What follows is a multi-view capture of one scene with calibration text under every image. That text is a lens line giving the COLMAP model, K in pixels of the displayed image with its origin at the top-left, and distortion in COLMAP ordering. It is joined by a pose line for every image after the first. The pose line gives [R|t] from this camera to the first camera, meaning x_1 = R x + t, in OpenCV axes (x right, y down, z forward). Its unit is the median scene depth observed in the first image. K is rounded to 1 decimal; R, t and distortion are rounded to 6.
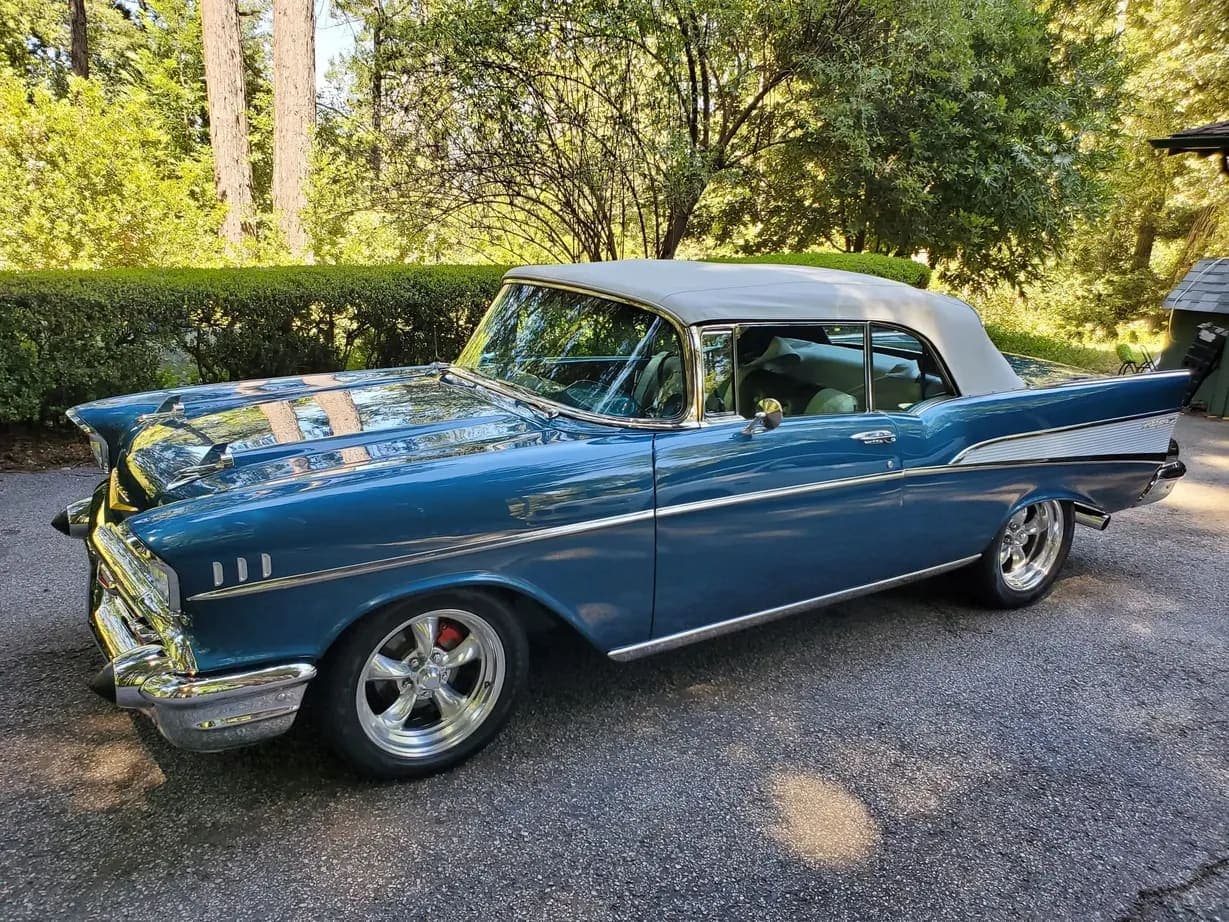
lens RADIAL K [[968.3, 0, 614.5], [0, 968.3, 461.0], [0, 0, 1]] dist [-0.012853, 0.039666]
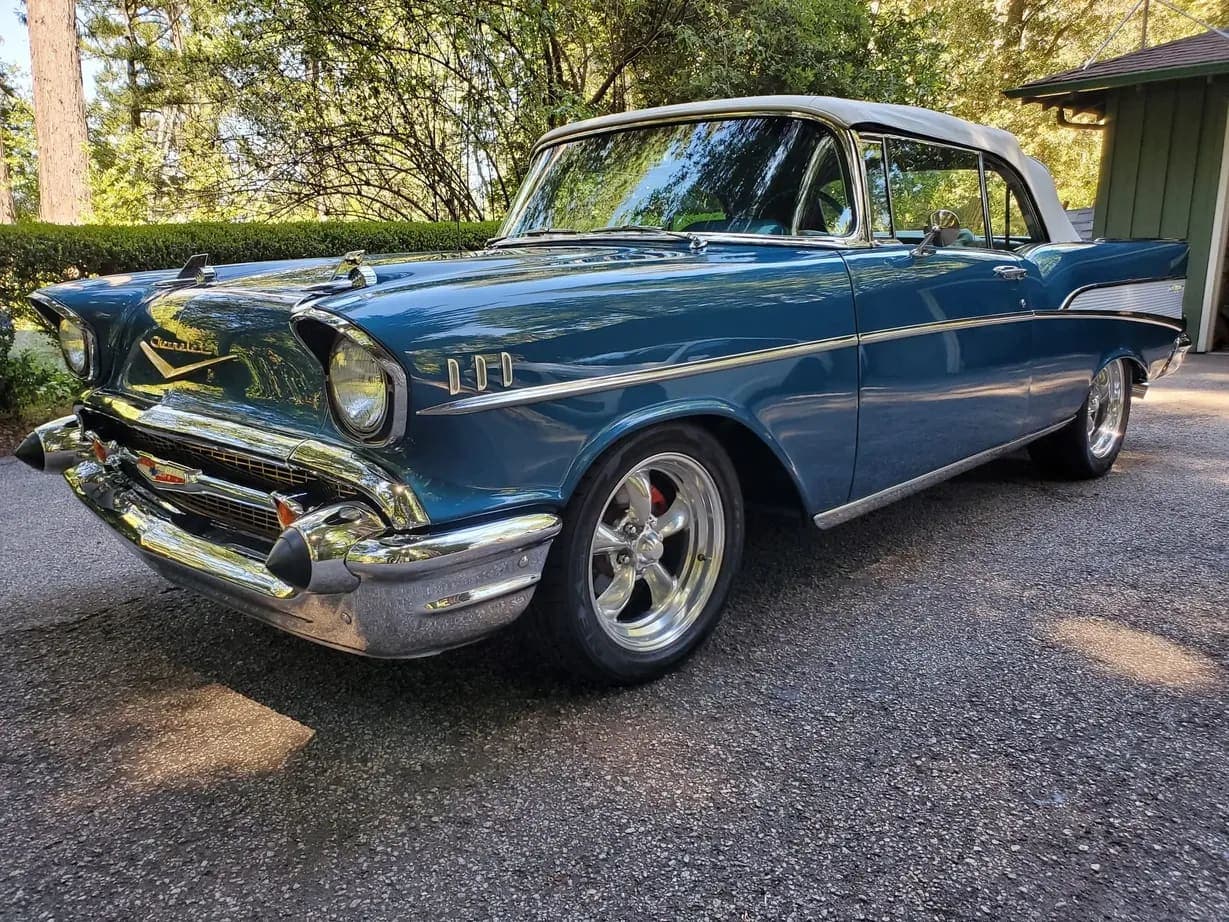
lens RADIAL K [[959.3, 0, 613.9], [0, 959.3, 465.8], [0, 0, 1]] dist [-0.012743, 0.044484]
pose [[0.971011, -0.097190, 0.218383, -0.331817], [0.106164, 0.993905, -0.029712, 0.155142], [-0.214165, 0.052035, 0.975411, 0.221907]]
